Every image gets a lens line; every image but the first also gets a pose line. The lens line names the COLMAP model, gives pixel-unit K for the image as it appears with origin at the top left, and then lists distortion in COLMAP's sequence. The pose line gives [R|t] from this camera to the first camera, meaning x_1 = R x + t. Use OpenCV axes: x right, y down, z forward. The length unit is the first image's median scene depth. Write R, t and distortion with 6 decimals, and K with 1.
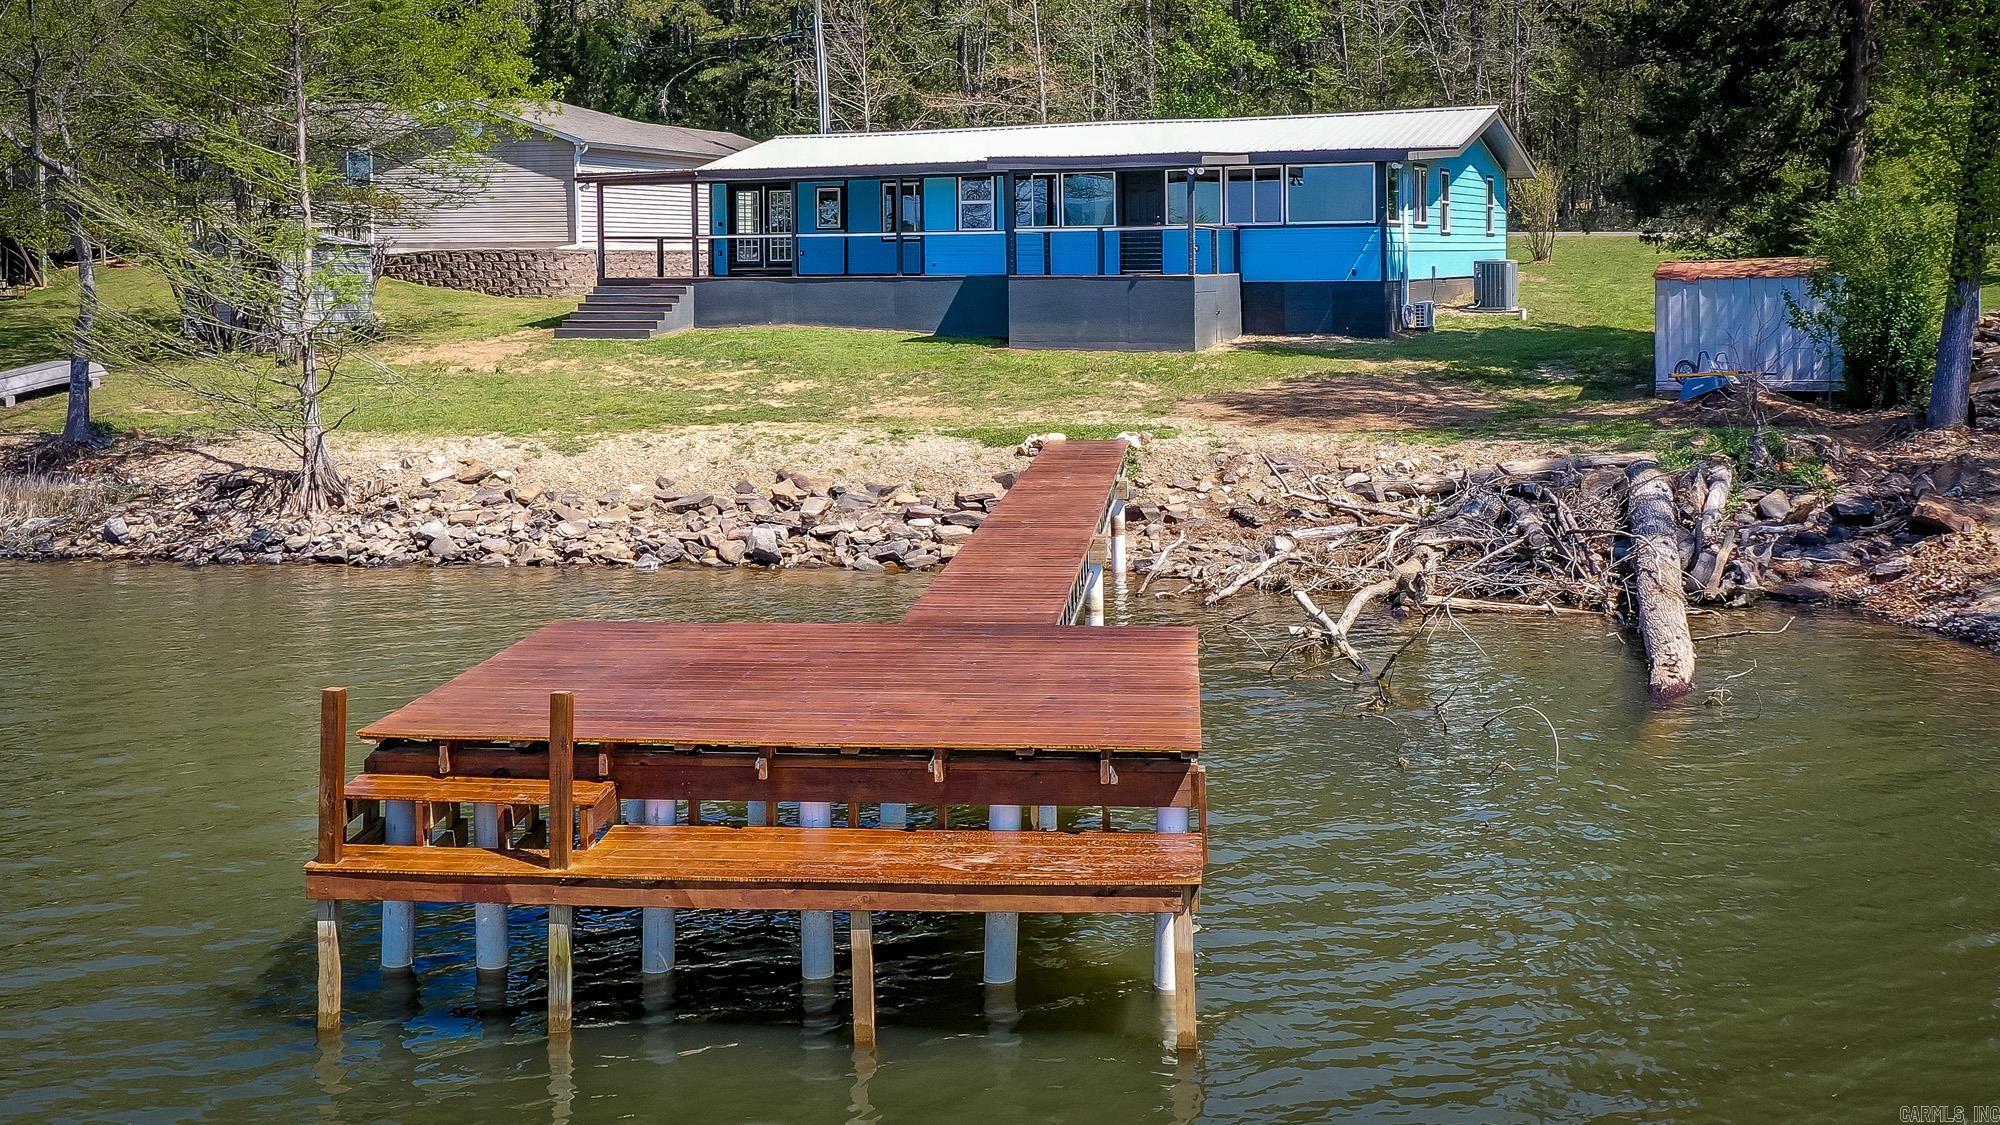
lens RADIAL K [[2138.9, 0, 1006.0], [0, 2138.9, 342.2], [0, 0, 1]] dist [0.019375, 0.022638]
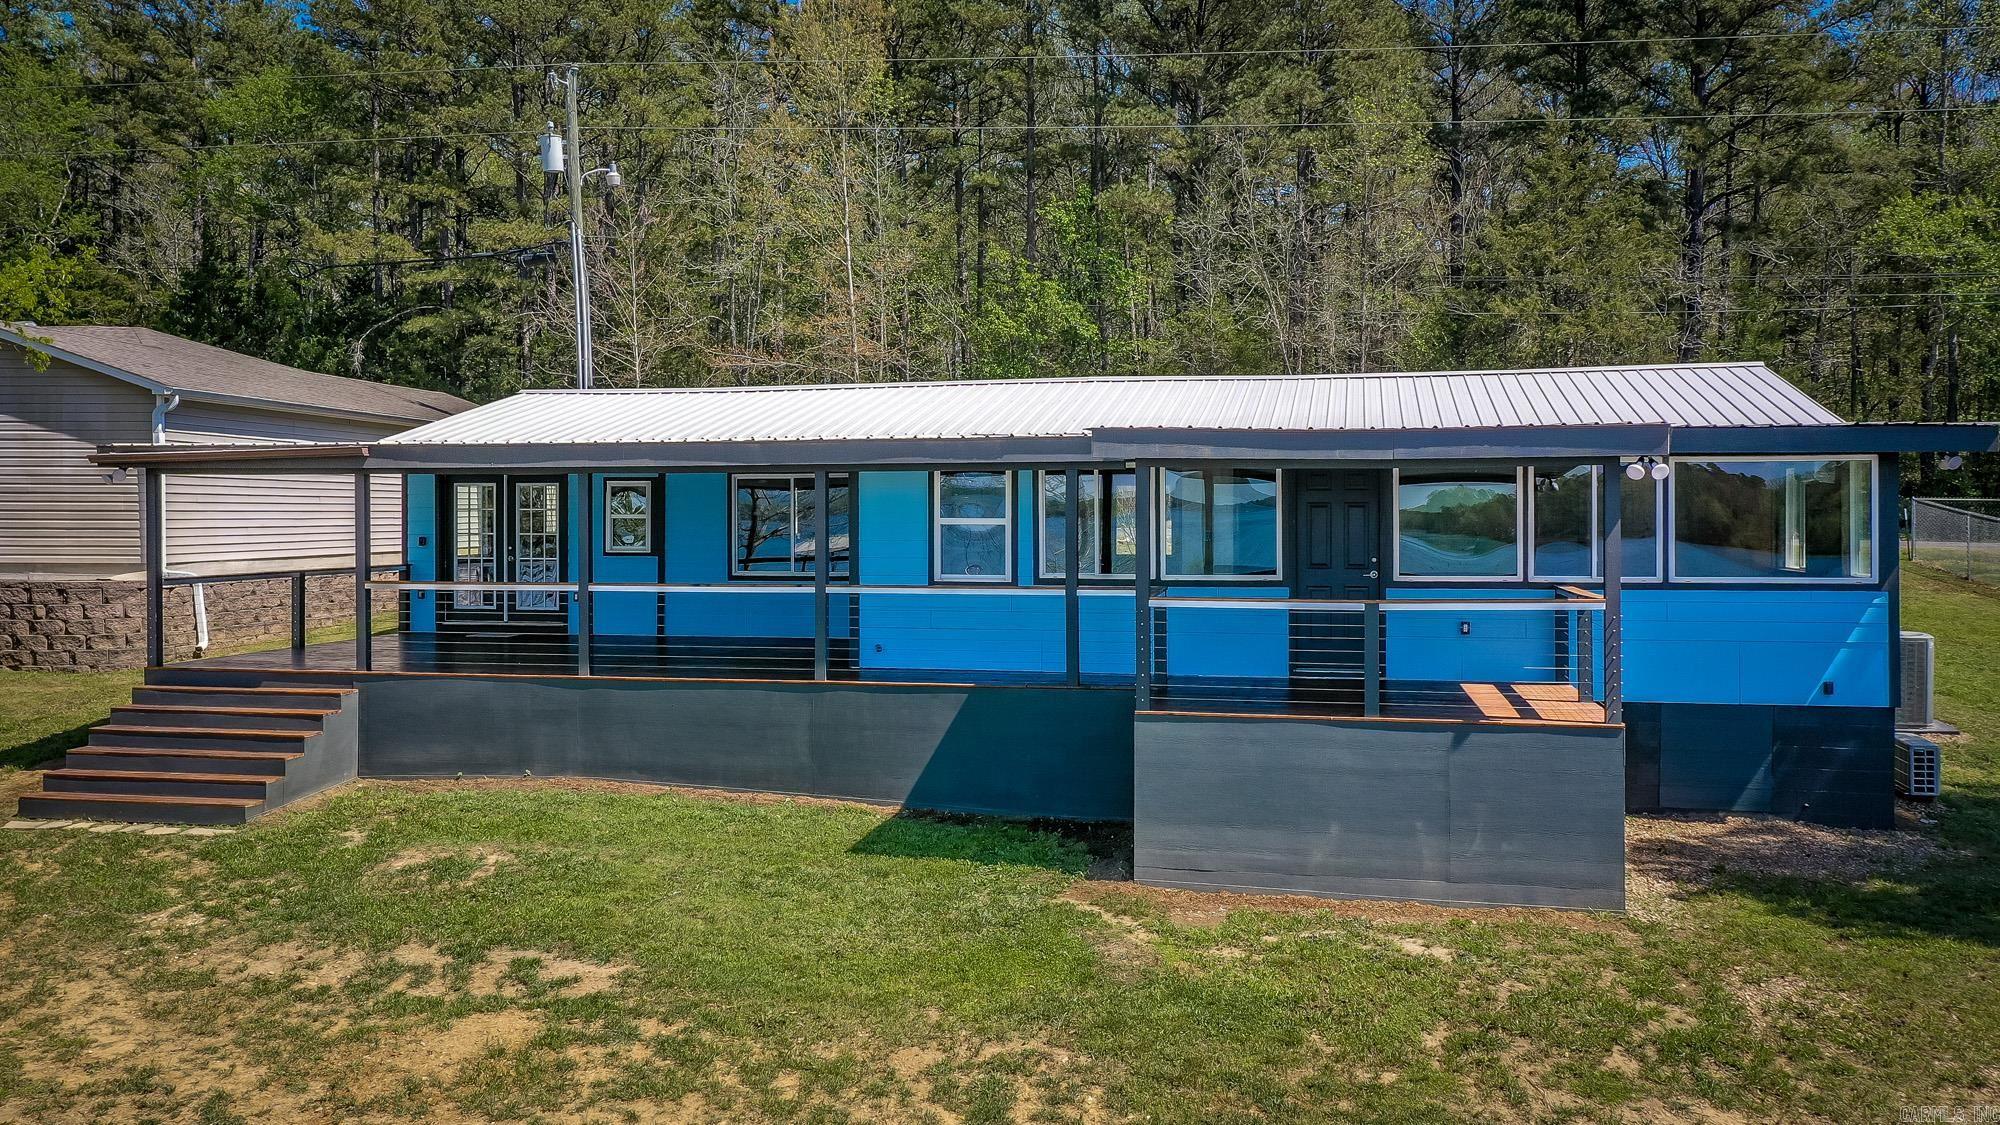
lens RADIAL K [[1635.6, 0, 1015.3], [0, 1635.6, 522.0], [0, 0, 1]] dist [0.016928, 0.012833]
pose [[0.978185, 0.007901, 0.207588, -0.086777], [-0.000810, 0.999414, -0.034220, -0.055656], [-0.207736, 0.033305, 0.977618, 0.670521]]
